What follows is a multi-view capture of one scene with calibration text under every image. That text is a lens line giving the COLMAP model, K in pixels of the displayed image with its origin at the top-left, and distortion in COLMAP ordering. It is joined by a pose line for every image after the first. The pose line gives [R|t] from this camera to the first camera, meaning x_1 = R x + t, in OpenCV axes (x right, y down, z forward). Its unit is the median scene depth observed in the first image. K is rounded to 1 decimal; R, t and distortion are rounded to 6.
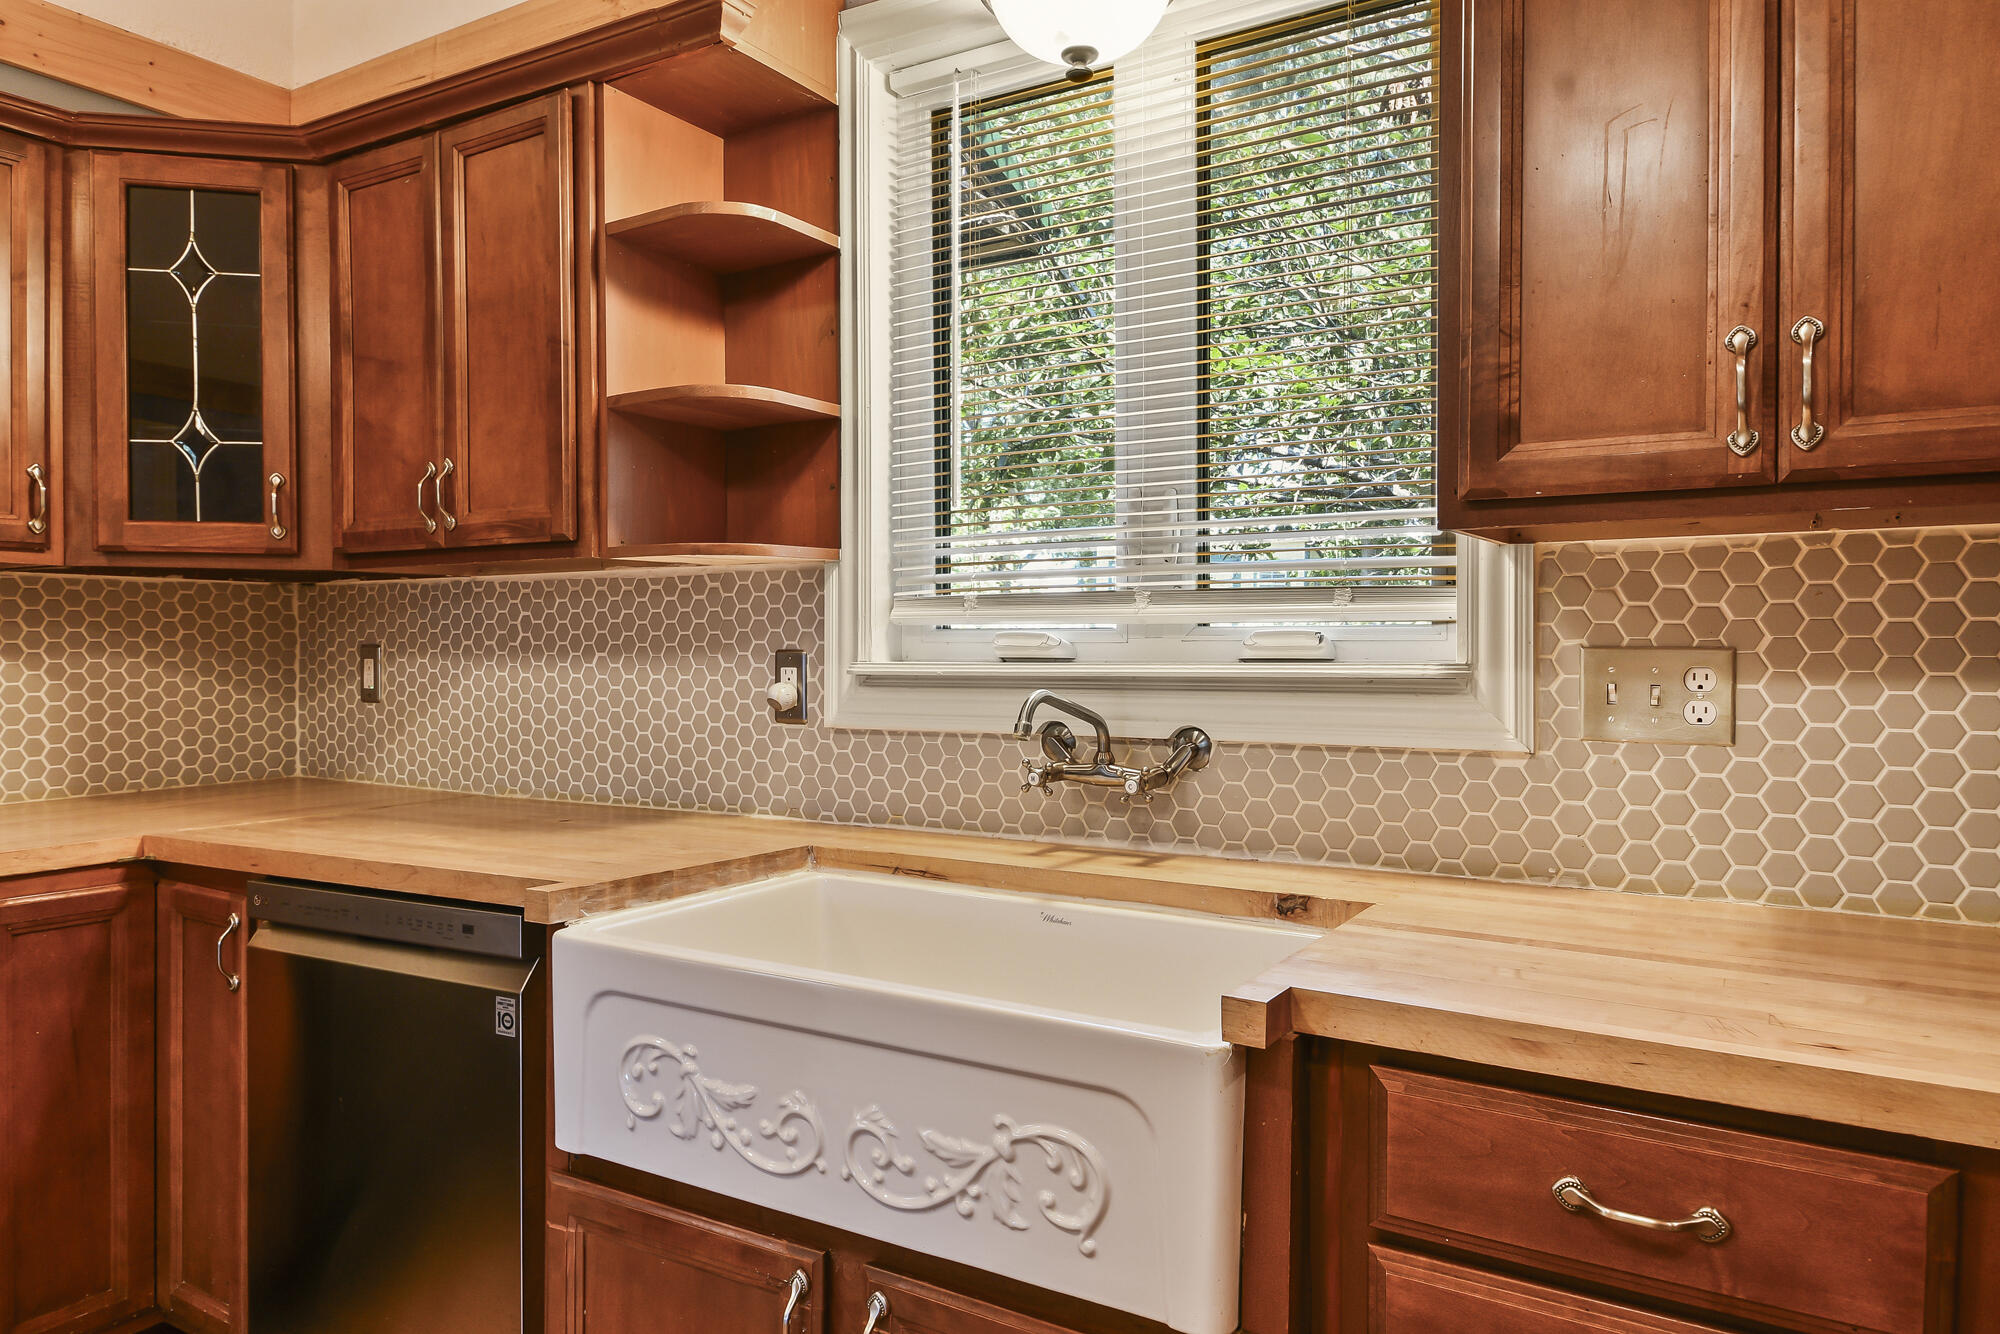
lens RADIAL K [[1331.3, 0, 993.0], [0, 1331.3, 661.9], [0, 0, 1]] dist [0.011625, -0.002877]
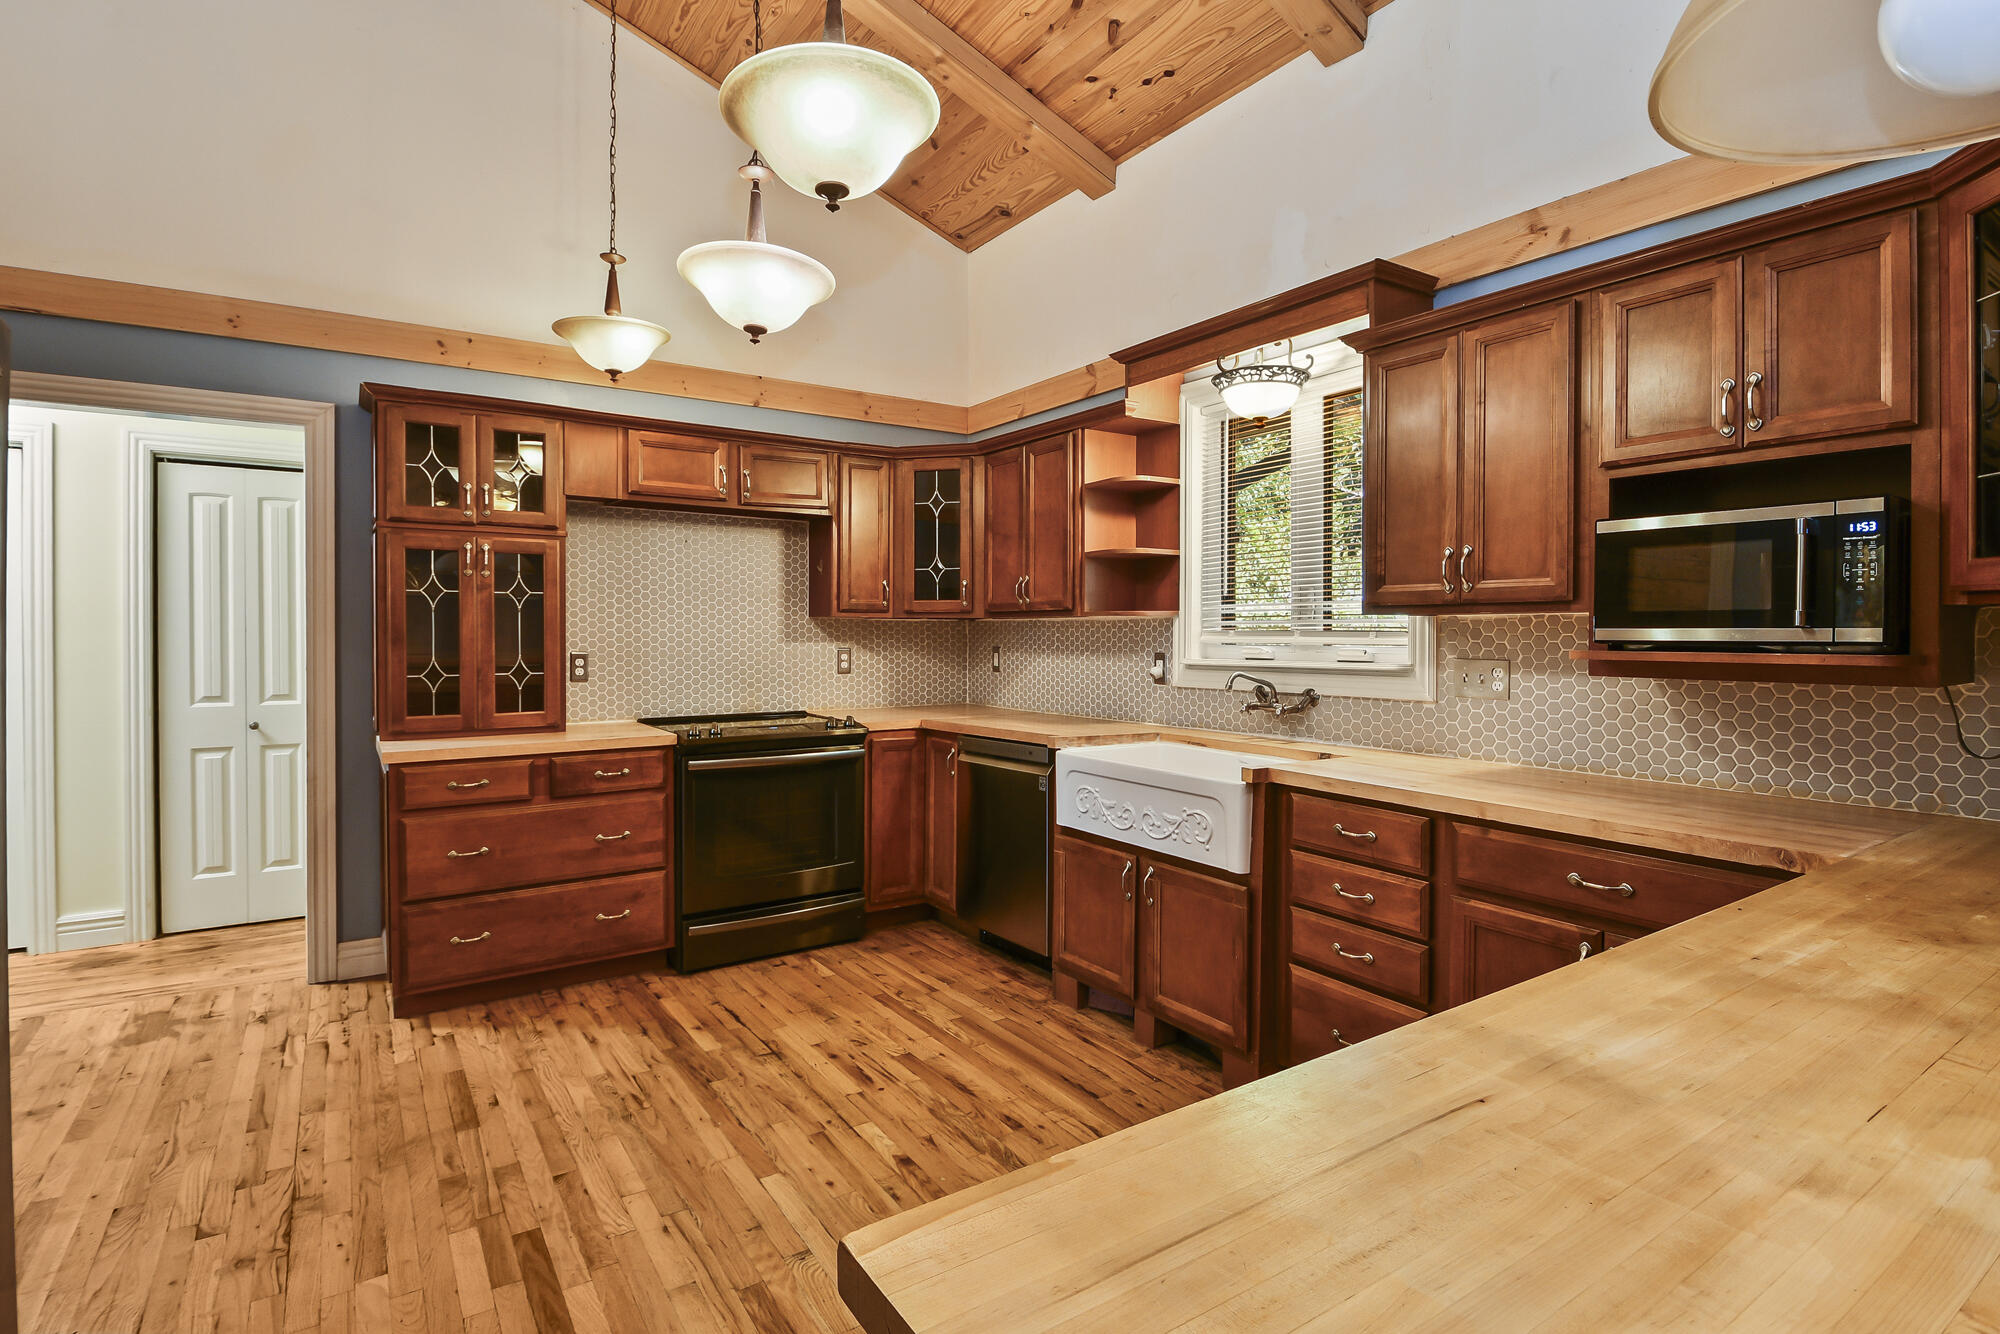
lens RADIAL K [[955.8, 0, 996.4], [0, 955.8, 652.6], [0, 0, 1]] dist [-0.000543, -0.000088]
pose [[0.910081, 0.011323, -0.414276, 0.300921], [-0.009403, 0.999934, 0.006674, -0.019176], [0.414324, -0.002178, 0.910127, -0.696041]]
